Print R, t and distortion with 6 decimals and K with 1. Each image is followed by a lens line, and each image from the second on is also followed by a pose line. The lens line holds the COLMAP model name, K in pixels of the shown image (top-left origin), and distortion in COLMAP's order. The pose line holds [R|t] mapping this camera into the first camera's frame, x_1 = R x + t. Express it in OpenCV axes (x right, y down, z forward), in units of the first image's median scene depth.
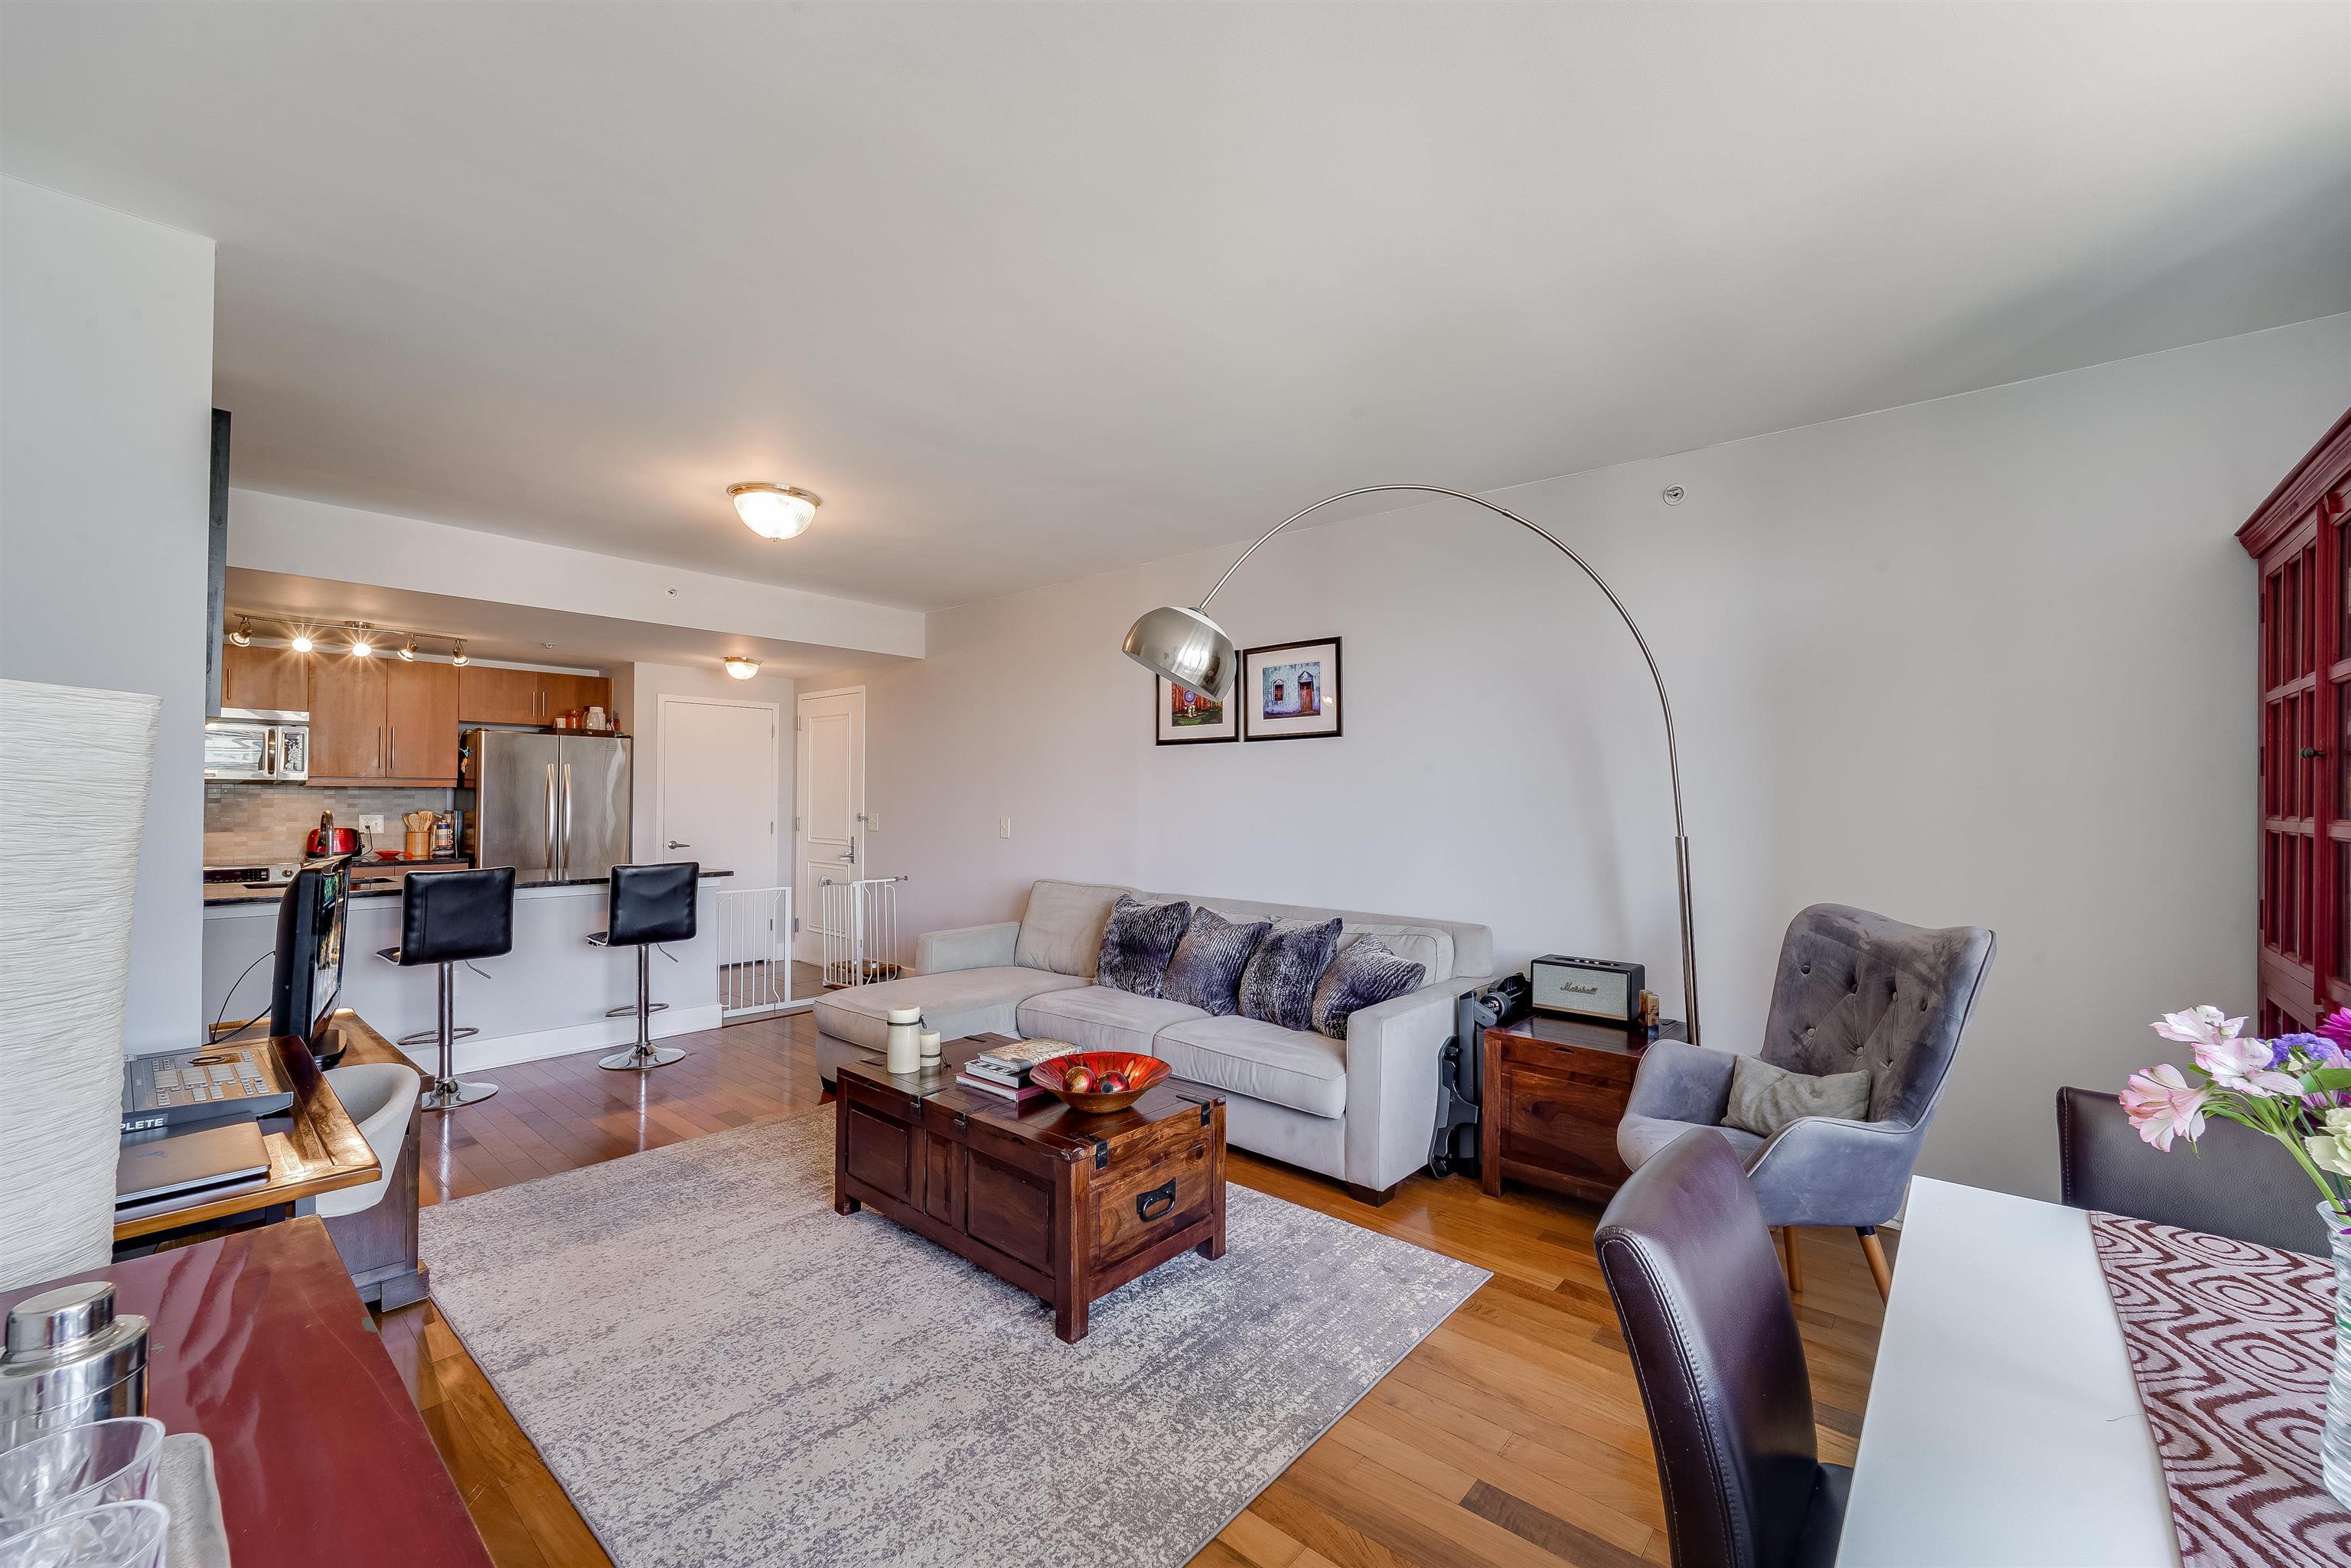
lens RADIAL K [[935.4, 0, 1182.4], [0, 935.4, 790.1], [0, 0, 1]] dist [-0.006676, -0.000069]
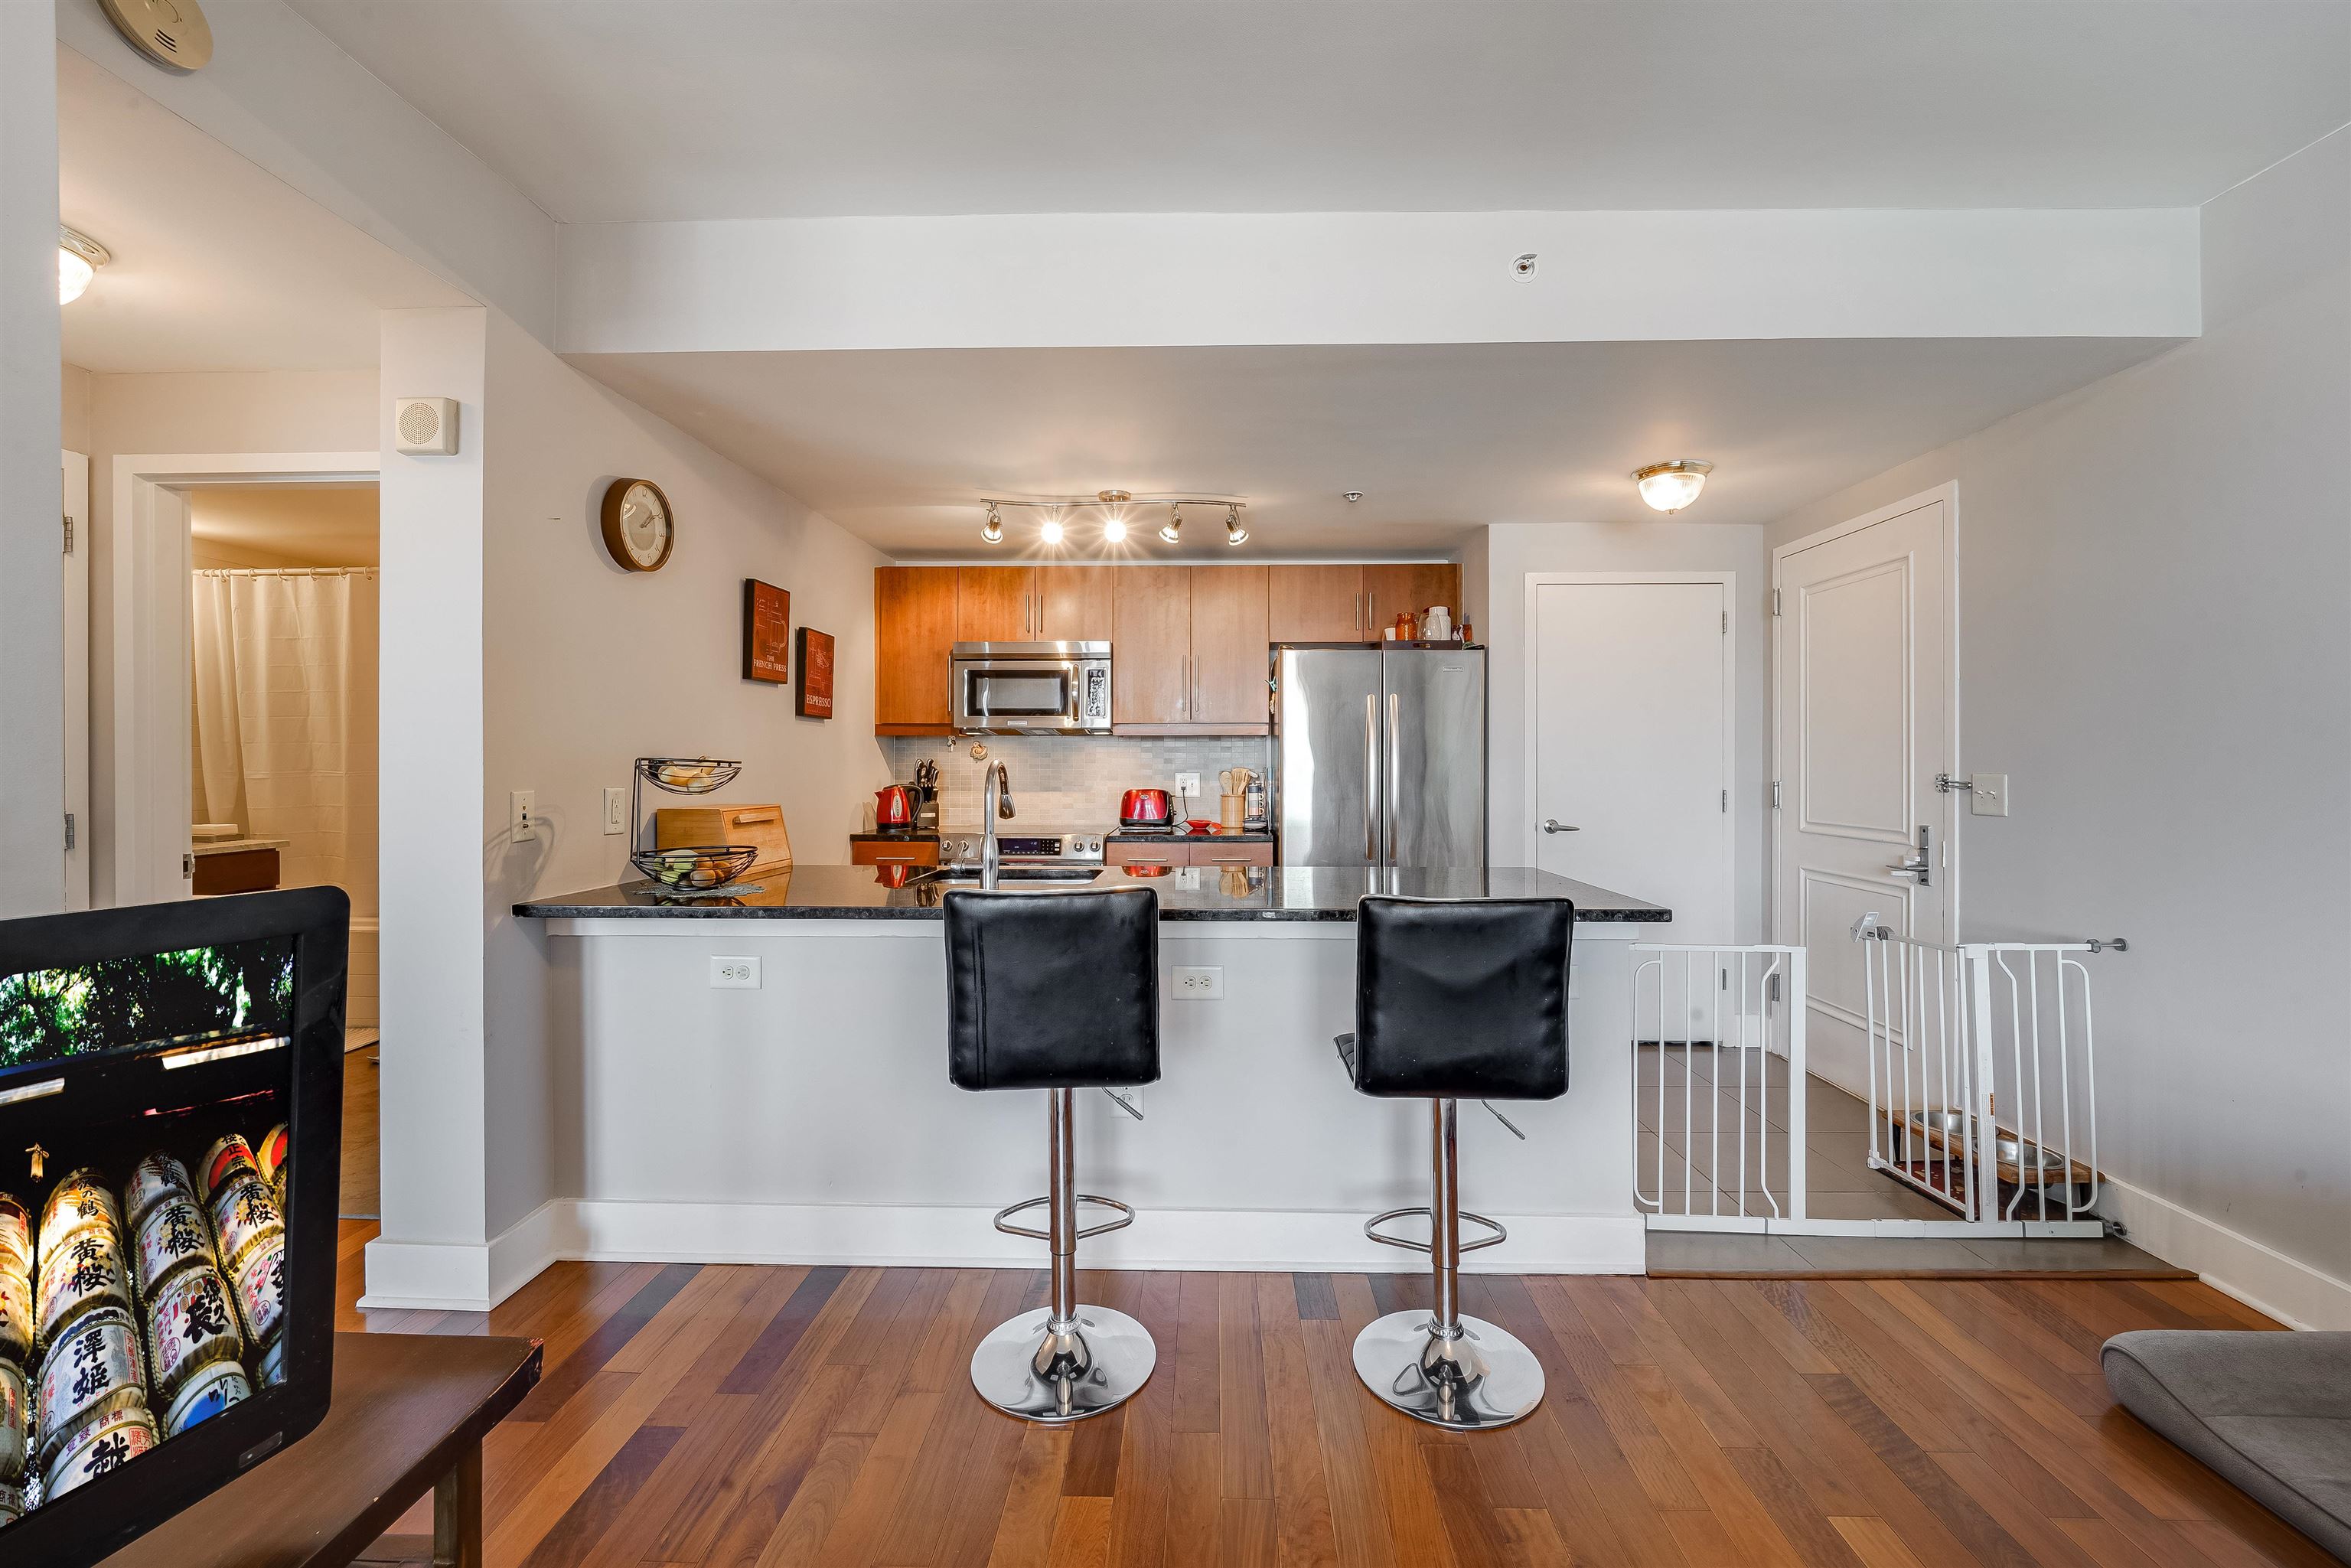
lens RADIAL K [[953.6, 0, 1188.6], [0, 953.6, 768.3], [0, 0, 1]] dist [0.016120, -0.026597]
pose [[0.633859, -0.001326, -0.773447, -0.376326], [0.010415, 0.999923, 0.006821, 0.025879], [0.773378, -0.012378, 0.633824, 0.739604]]
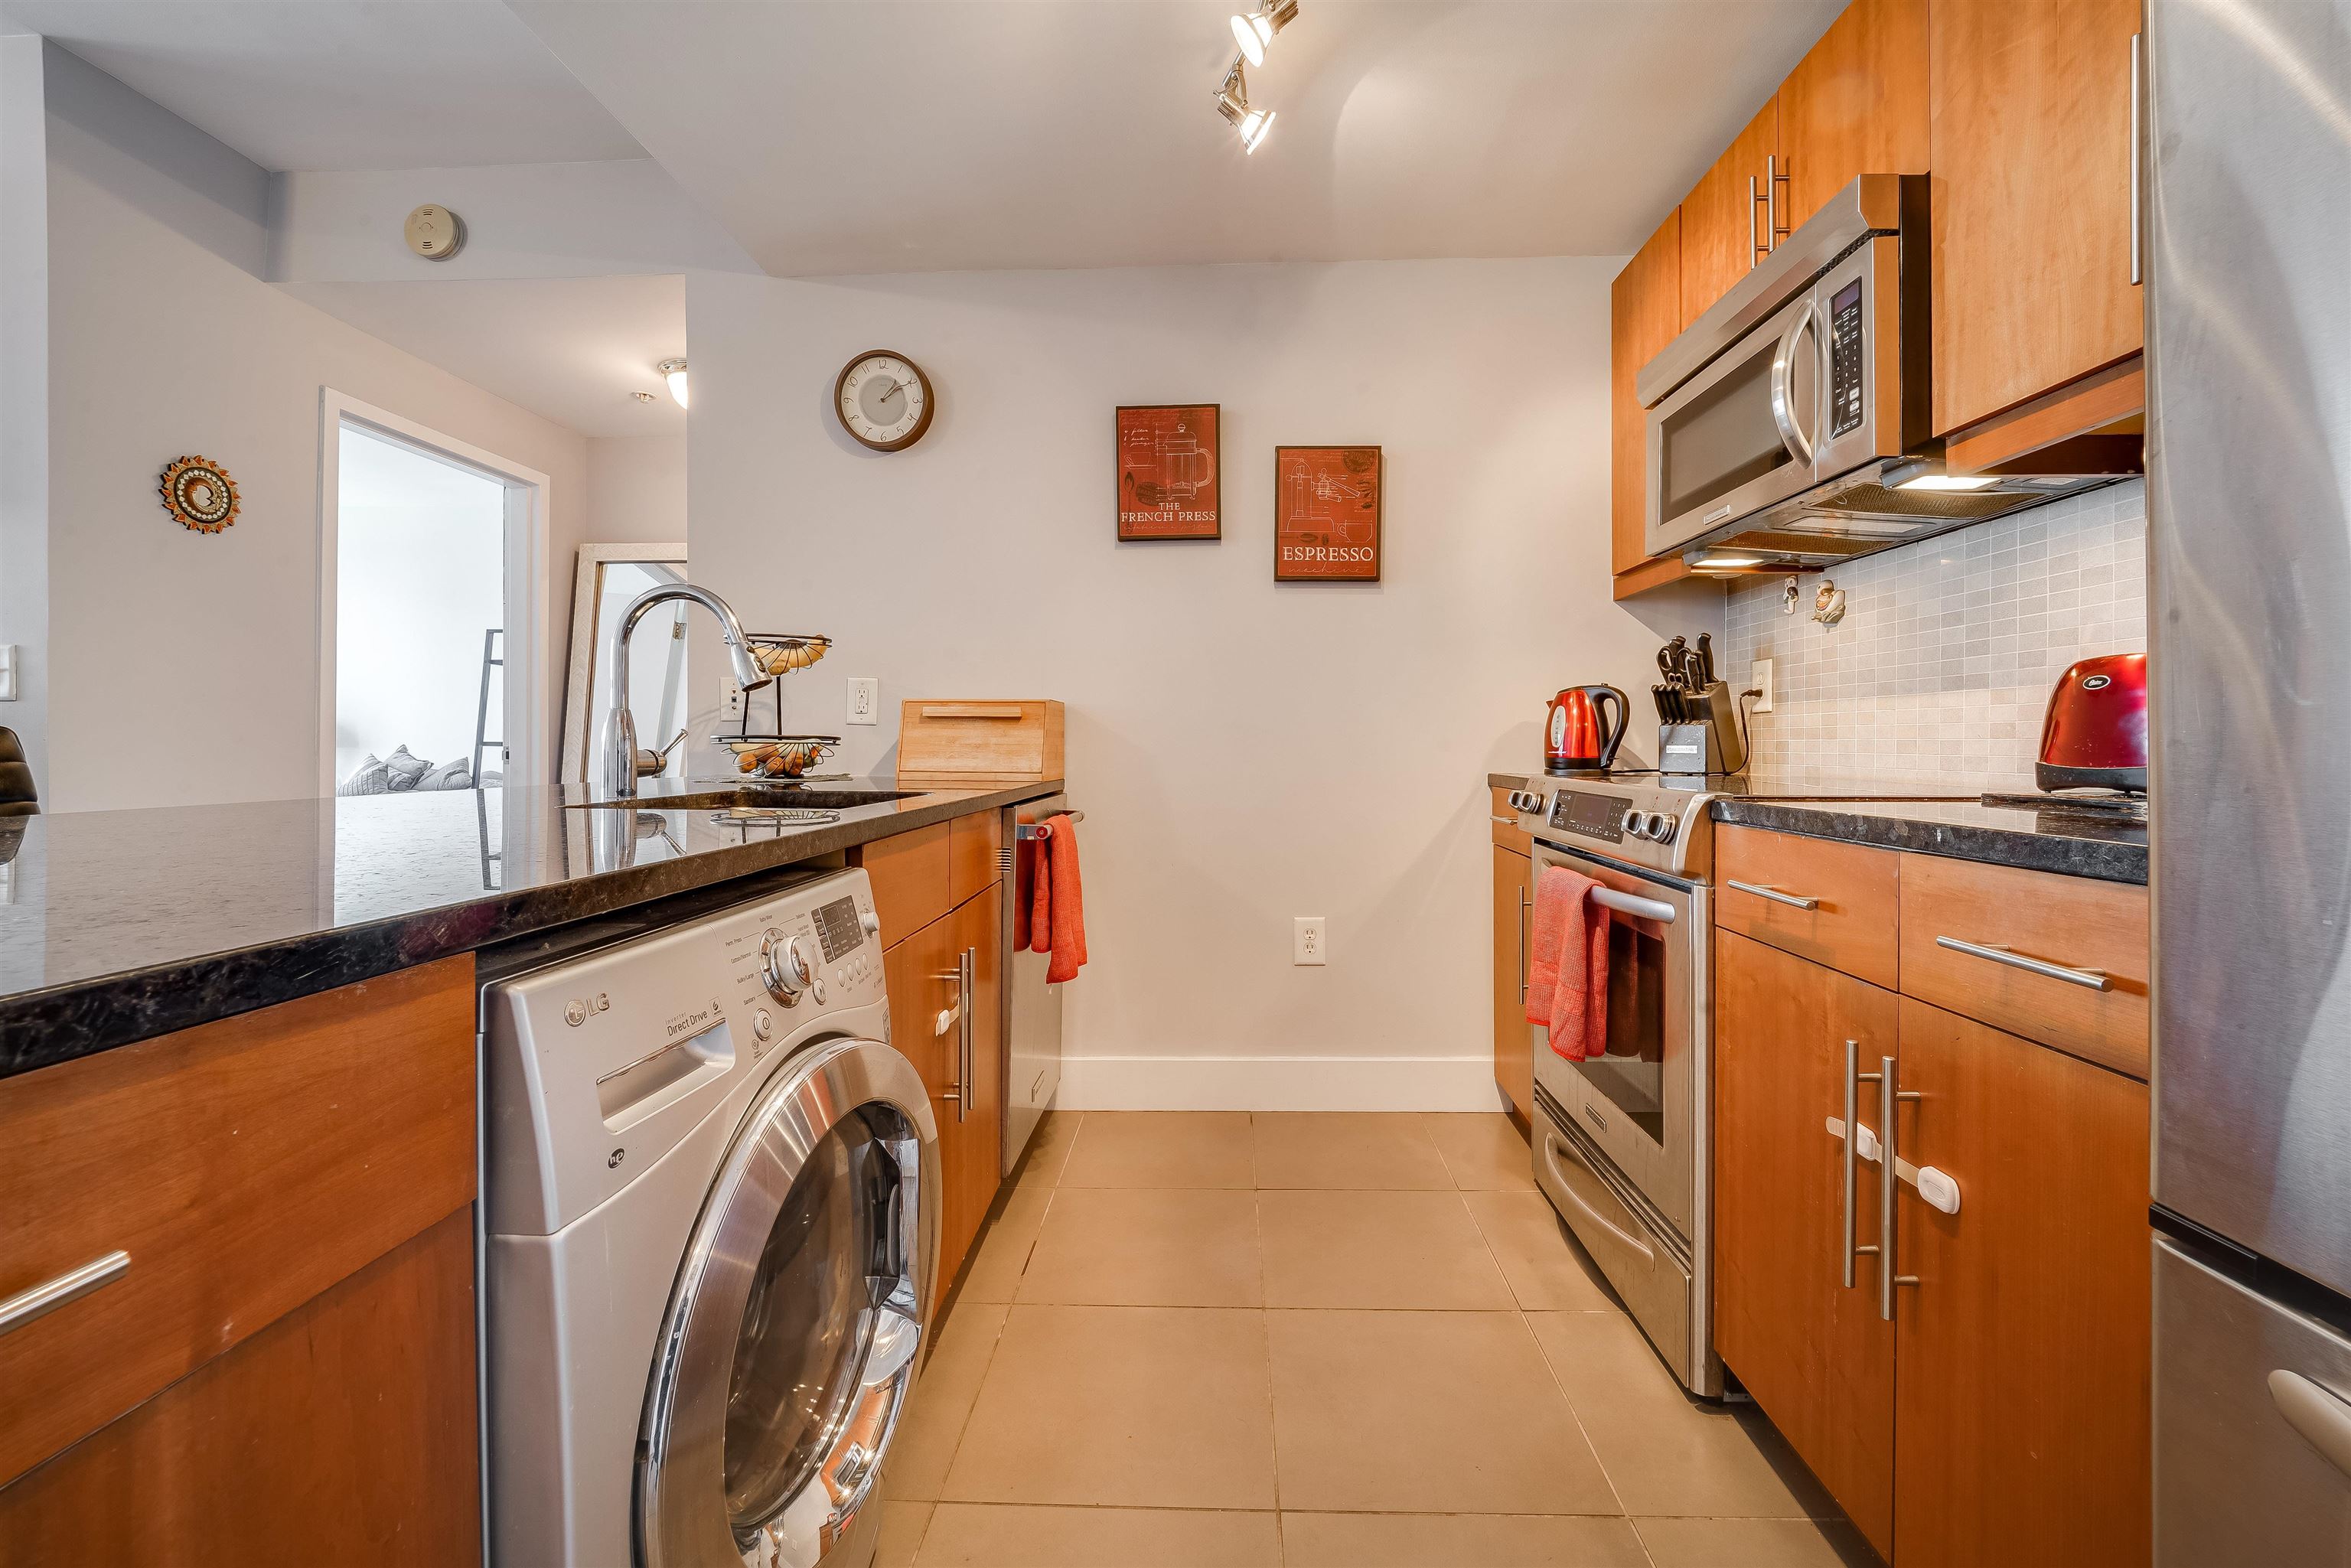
lens RADIAL K [[969.0, 0, 1205.8], [0, 969.0, 756.9], [0, 0, 1]] dist [-0.002005, -0.000334]
pose [[-0.785489, -0.003944, -0.618863, -0.898781], [-0.001791, 0.999990, -0.004100, 0.094380], [0.618873, -0.002112, -0.785488, 1.502125]]
